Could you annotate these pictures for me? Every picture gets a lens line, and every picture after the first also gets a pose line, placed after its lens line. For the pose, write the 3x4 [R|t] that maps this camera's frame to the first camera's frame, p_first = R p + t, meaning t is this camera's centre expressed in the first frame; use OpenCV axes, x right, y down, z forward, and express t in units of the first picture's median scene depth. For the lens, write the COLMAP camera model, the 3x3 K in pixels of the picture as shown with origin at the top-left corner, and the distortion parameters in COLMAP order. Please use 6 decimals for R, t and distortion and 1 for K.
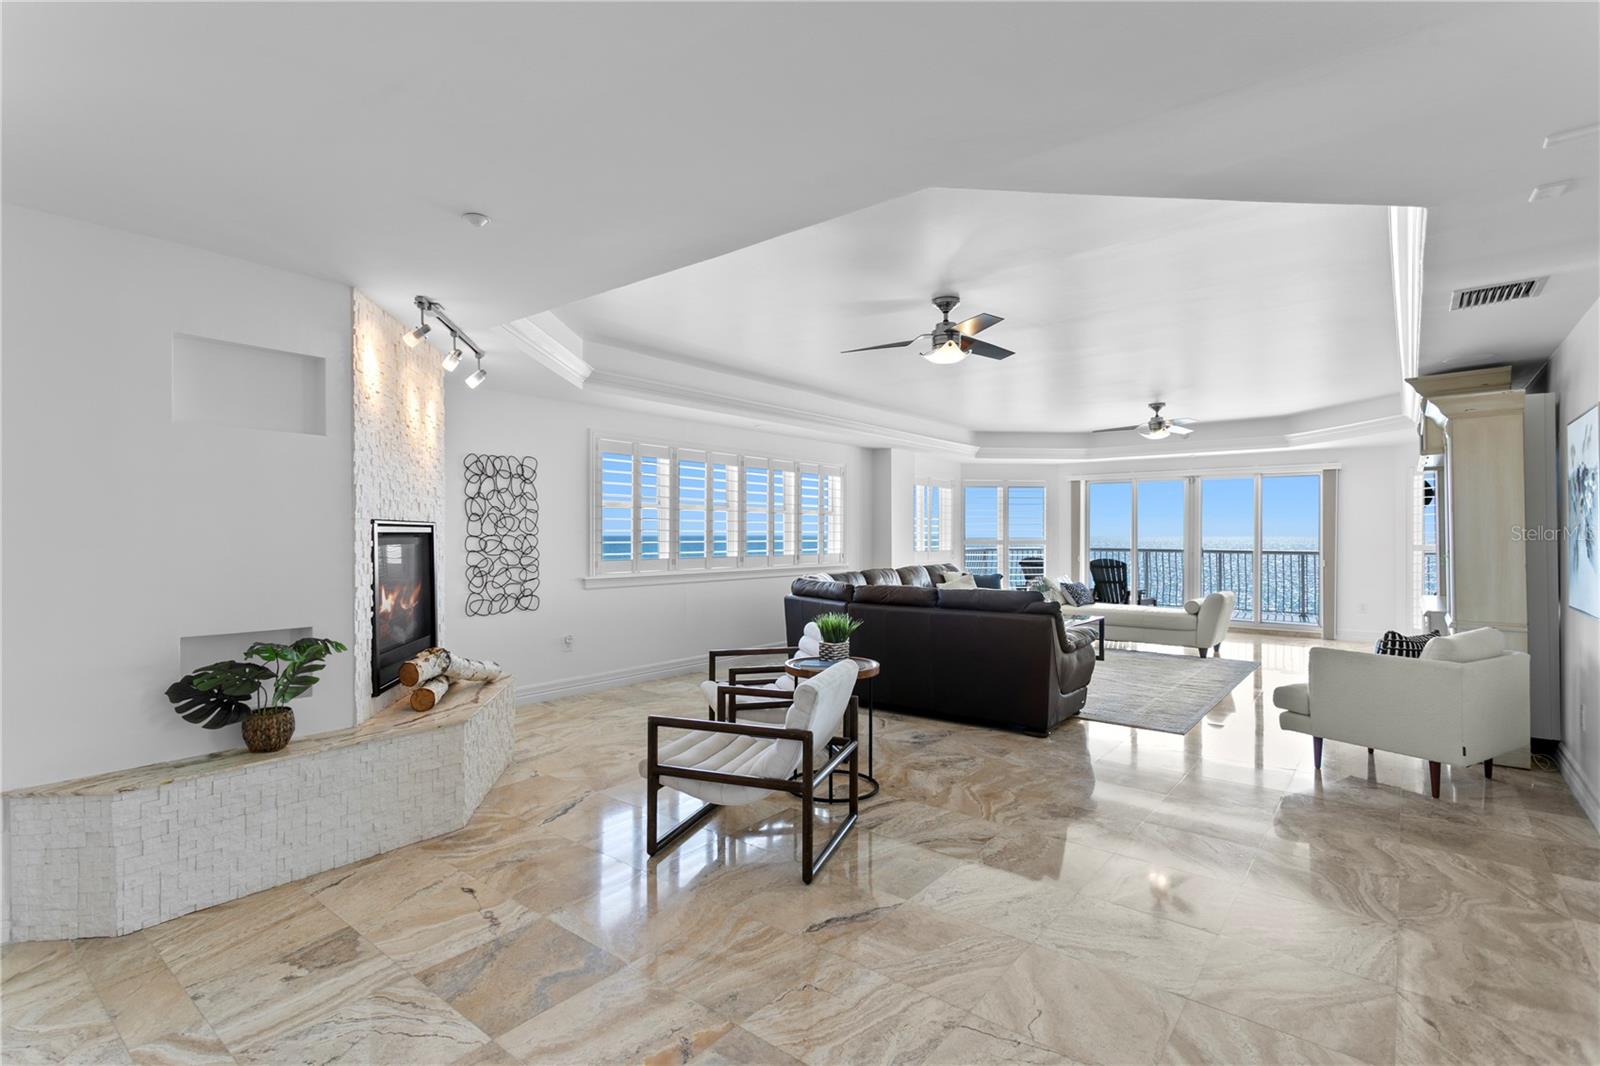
lens RADIAL K [[757.8, 0, 772.8], [0, 757.8, 531.5], [0, 0, 1]] dist [0.001628, 0.001142]
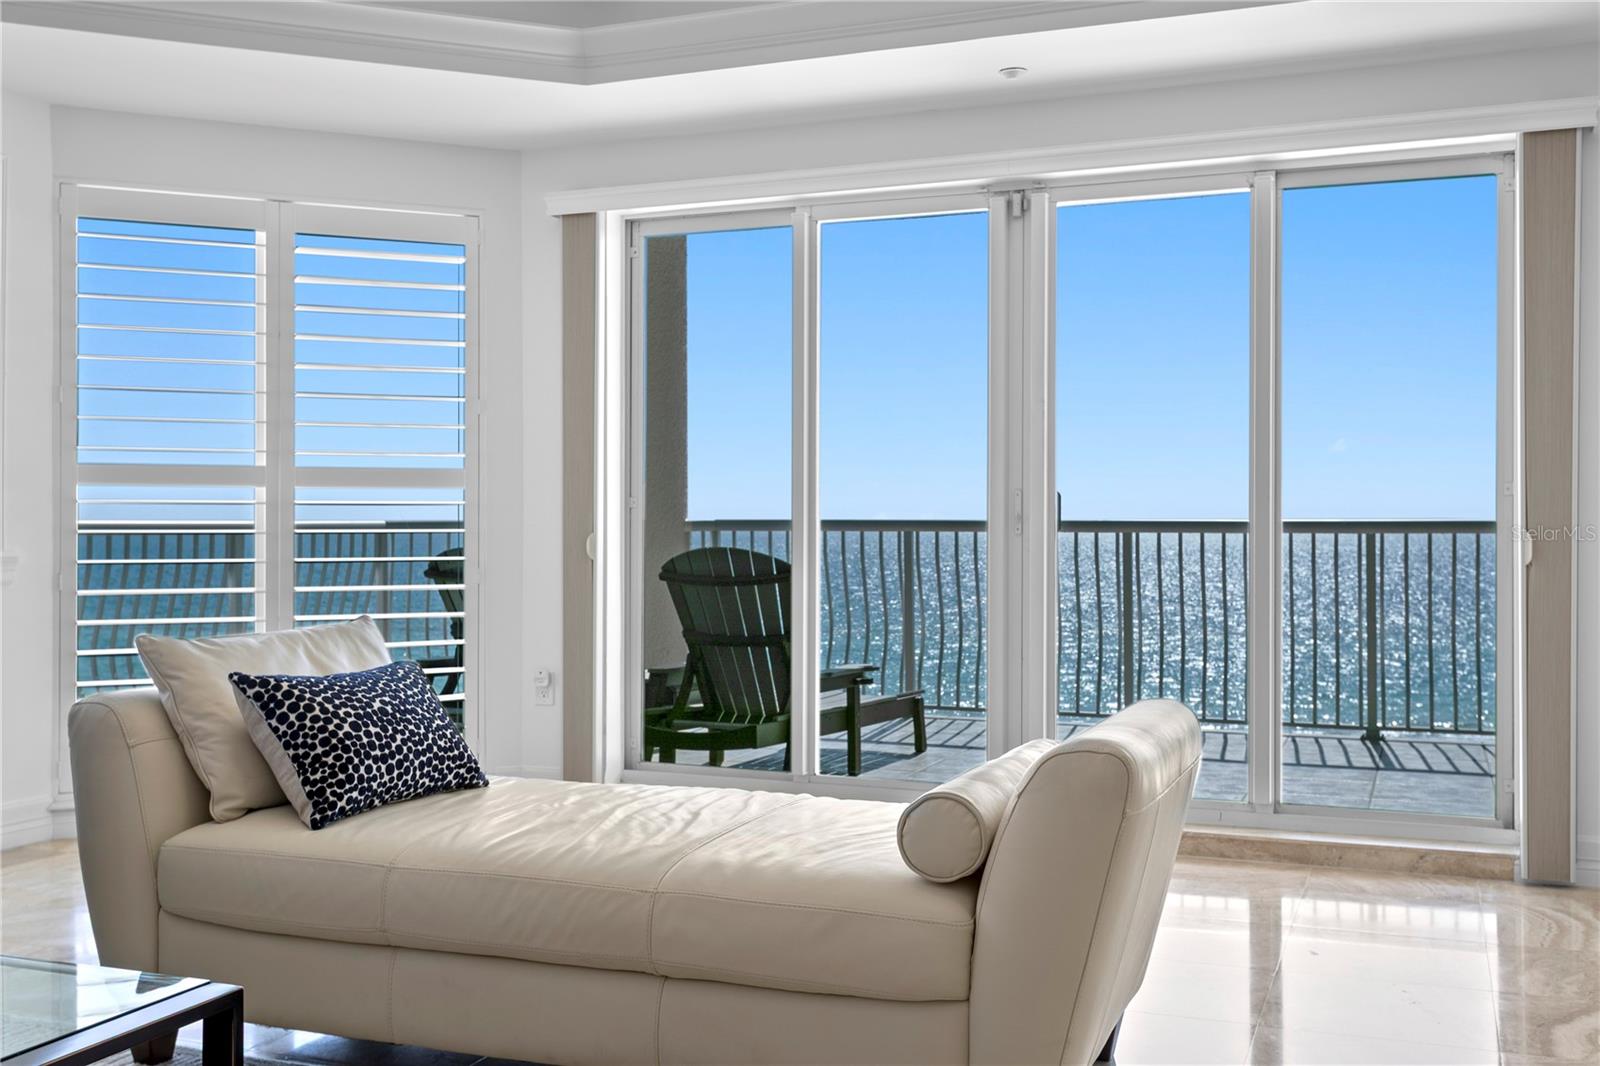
lens RADIAL K [[1651.6, 0, 762.1], [0, 1651.6, 506.9], [0, 0, 1]] dist [-0.003794, -0.001985]
pose [[0.951610, 0.002308, 0.307300, 0.425114], [-0.000342, 0.999979, -0.006451, 0.038824], [-0.307308, 0.006034, 0.951591, 0.713720]]
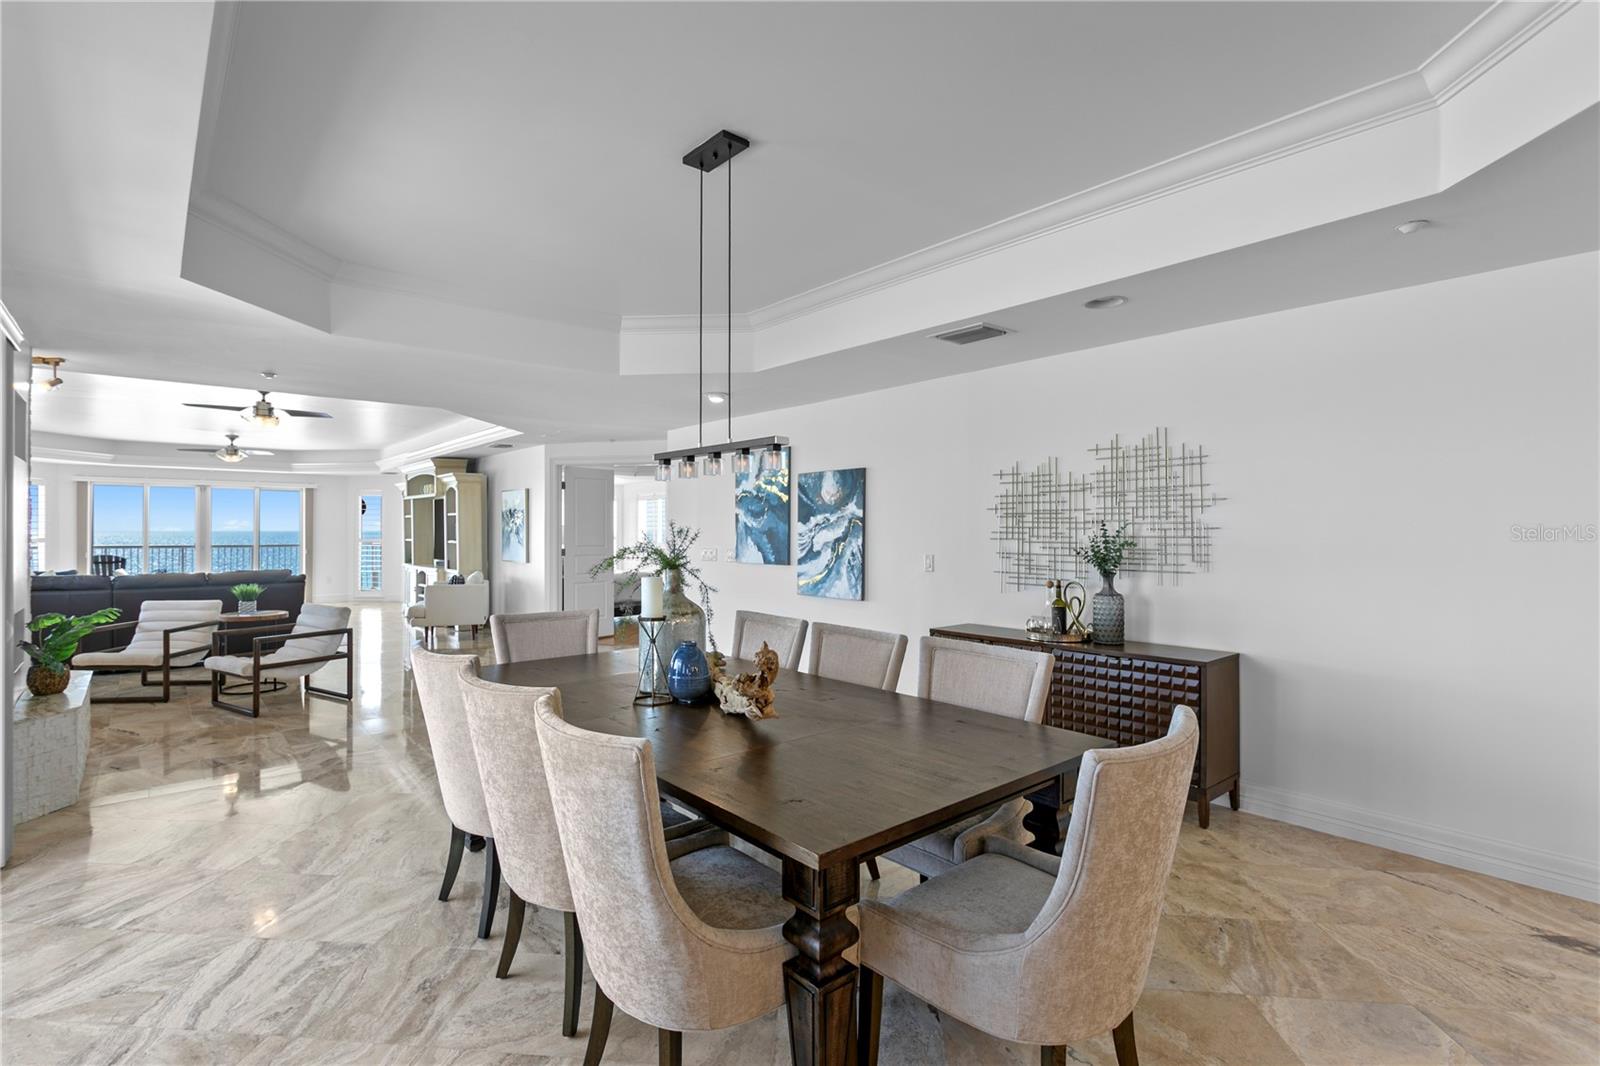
lens RADIAL K [[757.8, 0, 772.8], [0, 757.8, 531.5], [0, 0, 1]] dist [0.001628, 0.001142]
pose [[0.191866, -0.001608, 0.981420, -0.643470], [-0.004335, 0.999988, 0.002486, -0.006128], [-0.981412, -0.004731, 0.191856, -0.201958]]
